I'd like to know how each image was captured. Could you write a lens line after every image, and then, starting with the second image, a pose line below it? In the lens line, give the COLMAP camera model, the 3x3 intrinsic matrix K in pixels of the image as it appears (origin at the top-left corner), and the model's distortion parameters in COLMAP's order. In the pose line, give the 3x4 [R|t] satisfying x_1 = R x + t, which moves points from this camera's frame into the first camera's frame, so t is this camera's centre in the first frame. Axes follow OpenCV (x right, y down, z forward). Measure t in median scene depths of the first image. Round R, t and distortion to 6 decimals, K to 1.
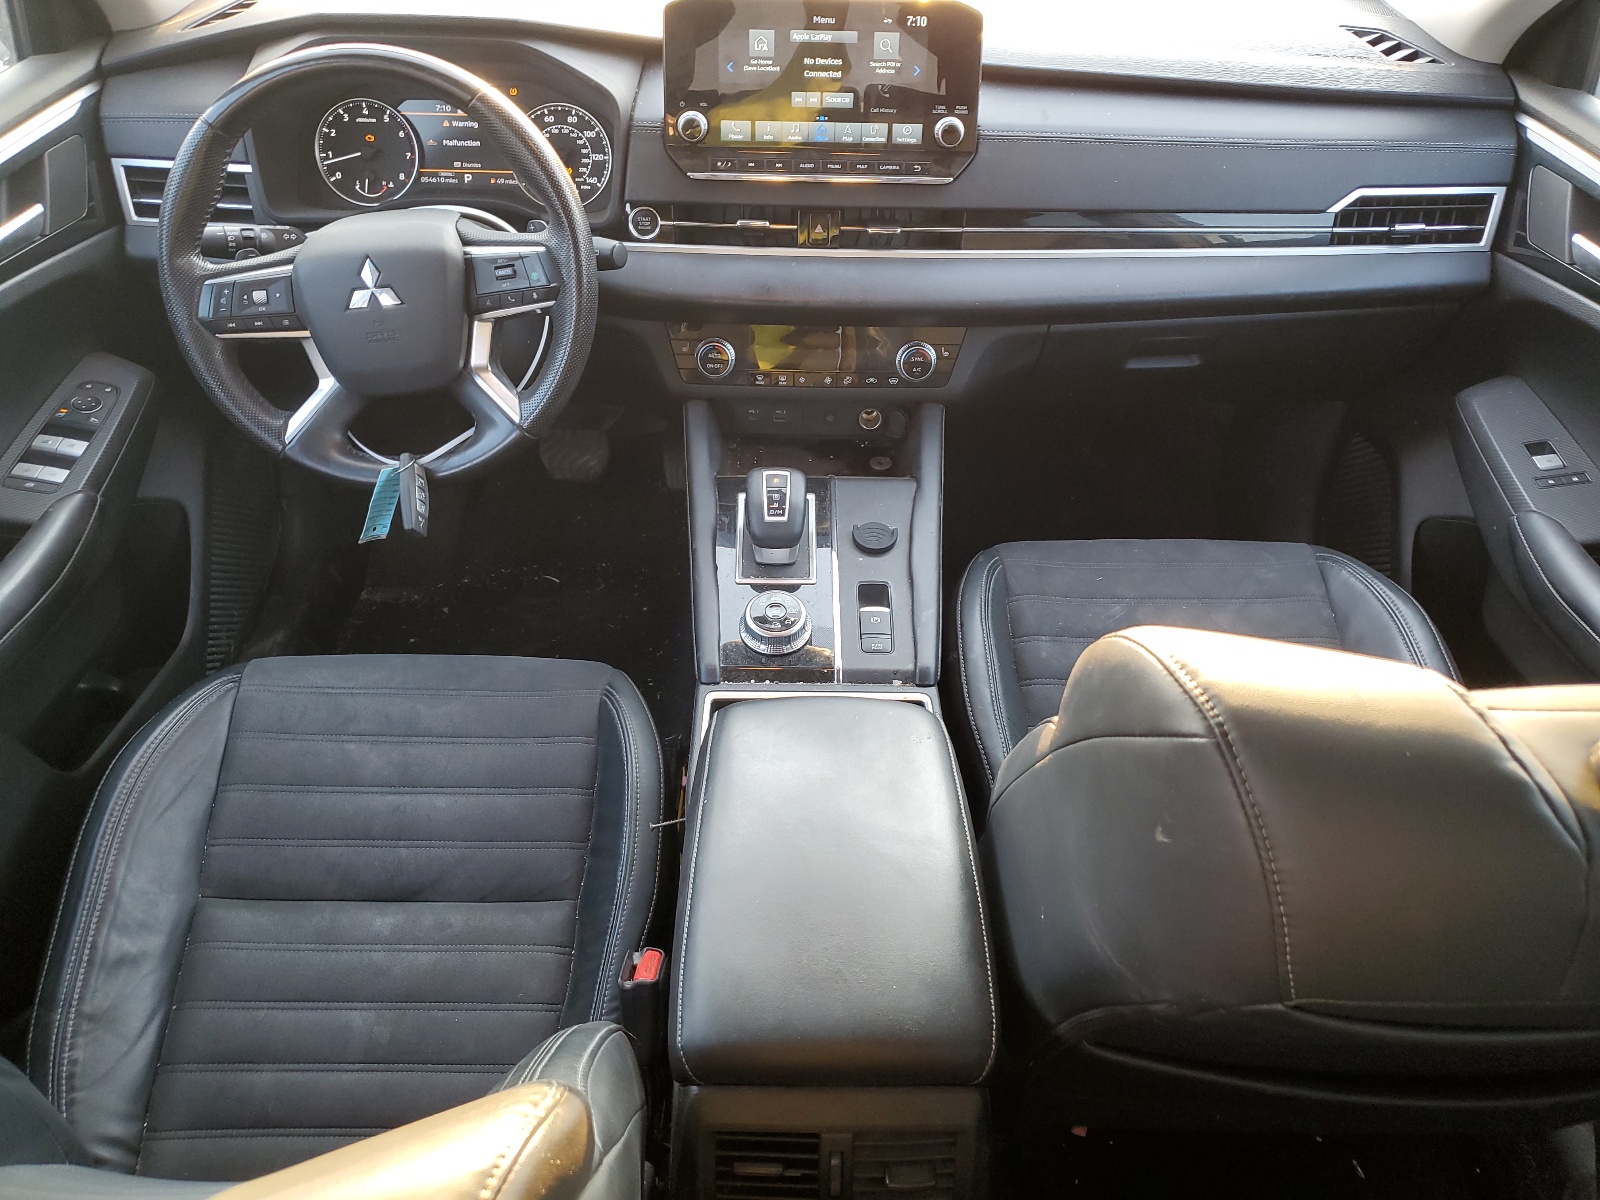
lens RADIAL K [[1209.5, 0, 800.6], [0, 1209.5, 600.7], [0, 0, 1]] dist [-0.000698, -0.002931]
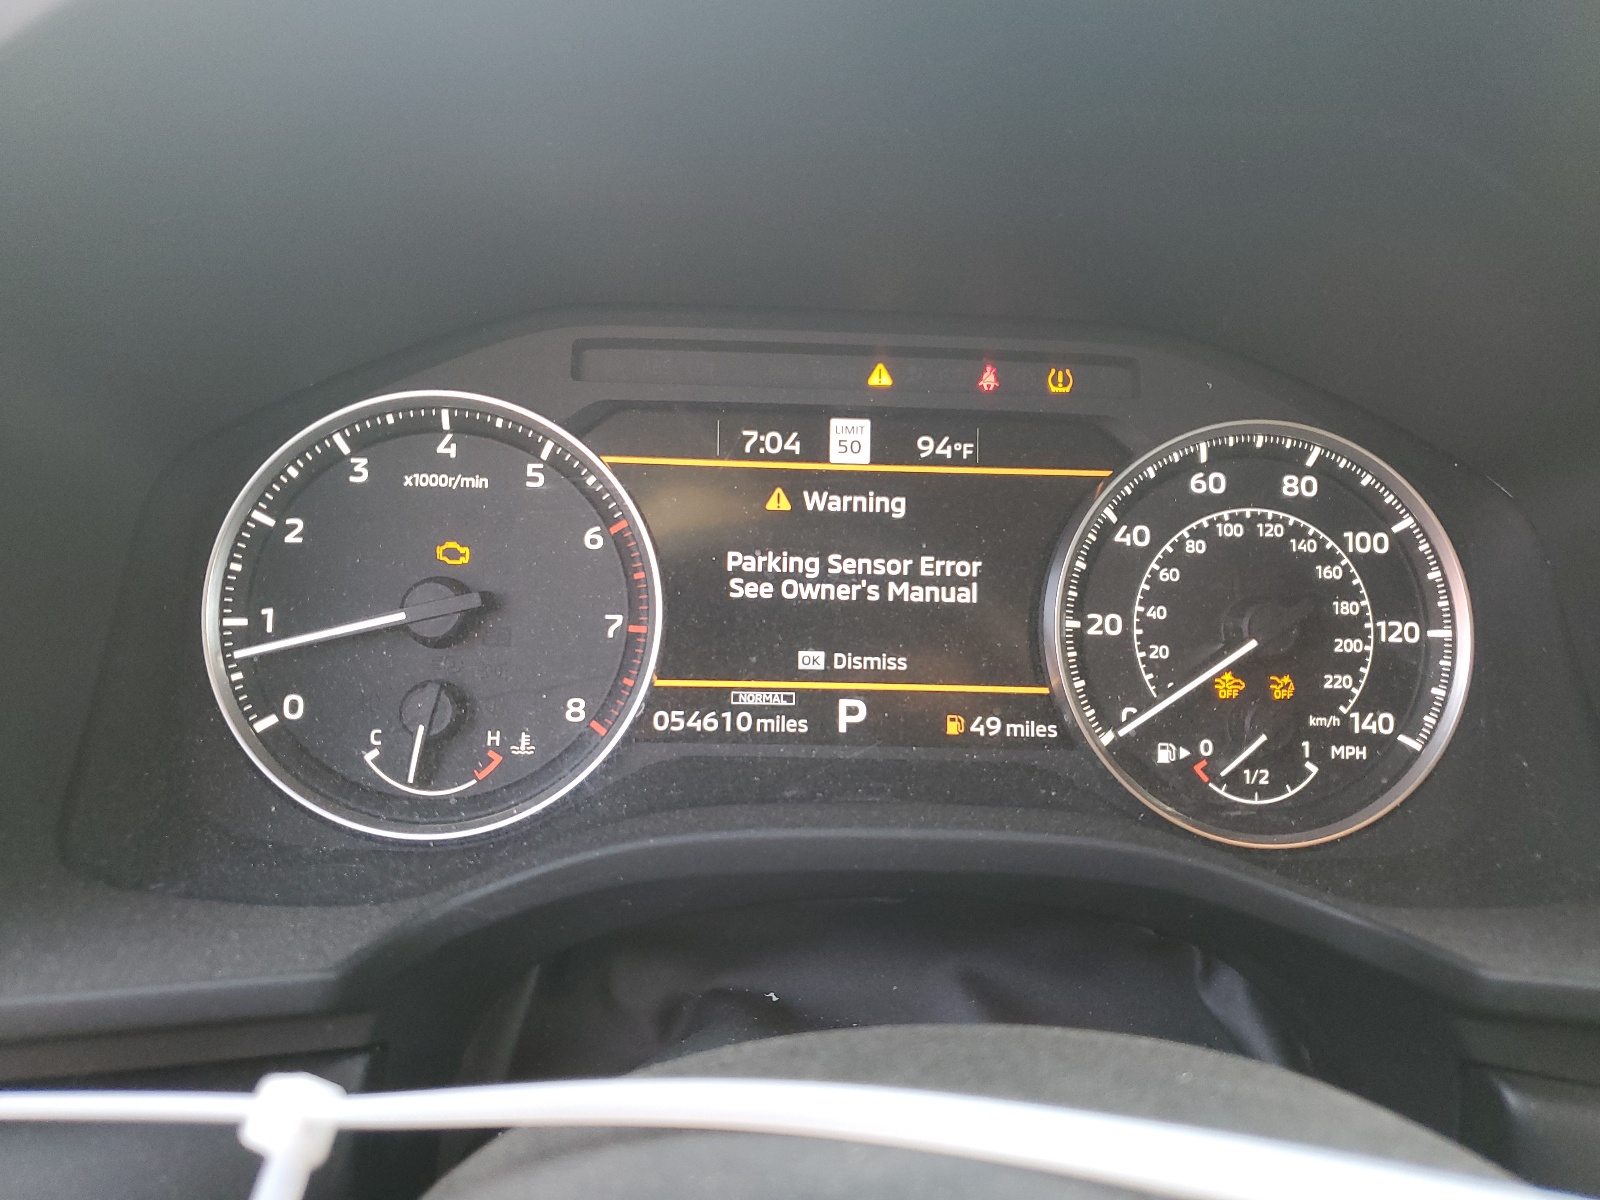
lens RADIAL K [[1209.5, 0, 800.2], [0, 1209.5, 600.3], [0, 0, 1]] dist [-0.000698, -0.002931]
pose [[0.999619, 0.002111, 0.027508, -0.294778], [0.007927, 0.933050, -0.359660, -0.288913], [-0.026425, 0.359741, 0.932678, 0.781461]]
